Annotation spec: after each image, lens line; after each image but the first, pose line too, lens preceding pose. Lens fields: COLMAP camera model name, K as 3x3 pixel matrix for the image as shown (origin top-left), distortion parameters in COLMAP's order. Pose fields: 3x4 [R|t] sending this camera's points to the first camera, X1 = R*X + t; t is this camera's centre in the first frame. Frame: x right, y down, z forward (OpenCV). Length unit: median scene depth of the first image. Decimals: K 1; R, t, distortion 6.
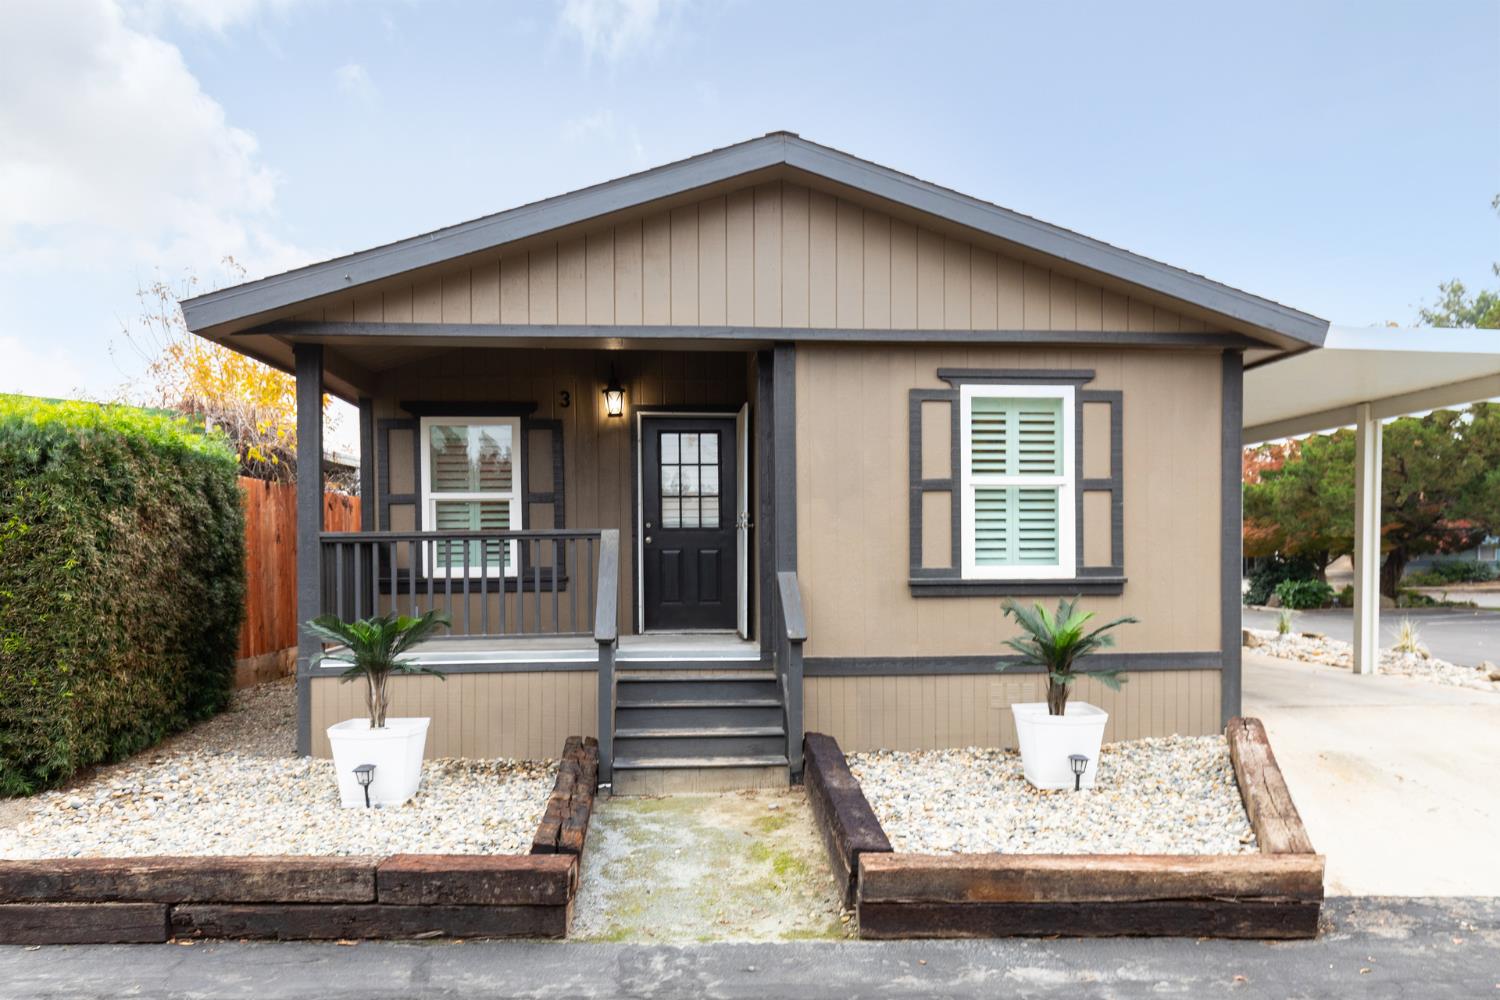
lens RADIAL K [[1094.0, 0, 750.0], [0, 1094.0, 500.0], [0, 0, 1]] dist [-0.000546, 0.002568]
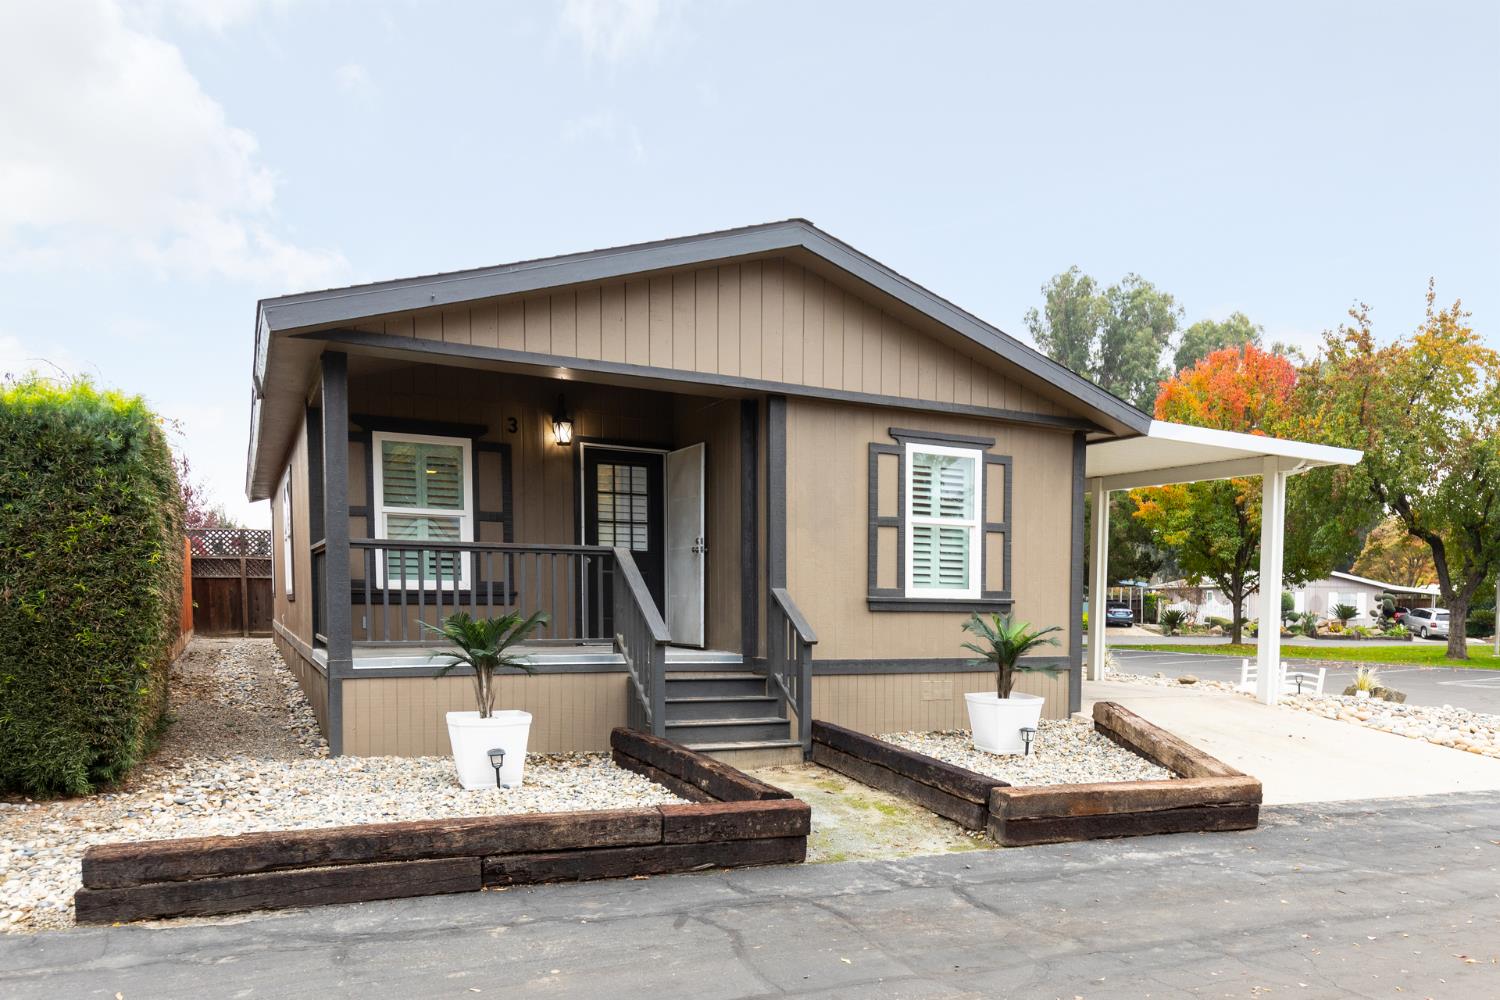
lens RADIAL K [[1069.2, 0, 754.1], [0, 1069.2, 563.1], [0, 0, 1]] dist [0.007706, -0.005507]
pose [[0.928406, 0.035157, 0.369901, -0.453792], [-0.041584, 0.999091, 0.009413, 0.030473], [-0.369234, -0.024121, 0.929023, -0.077038]]
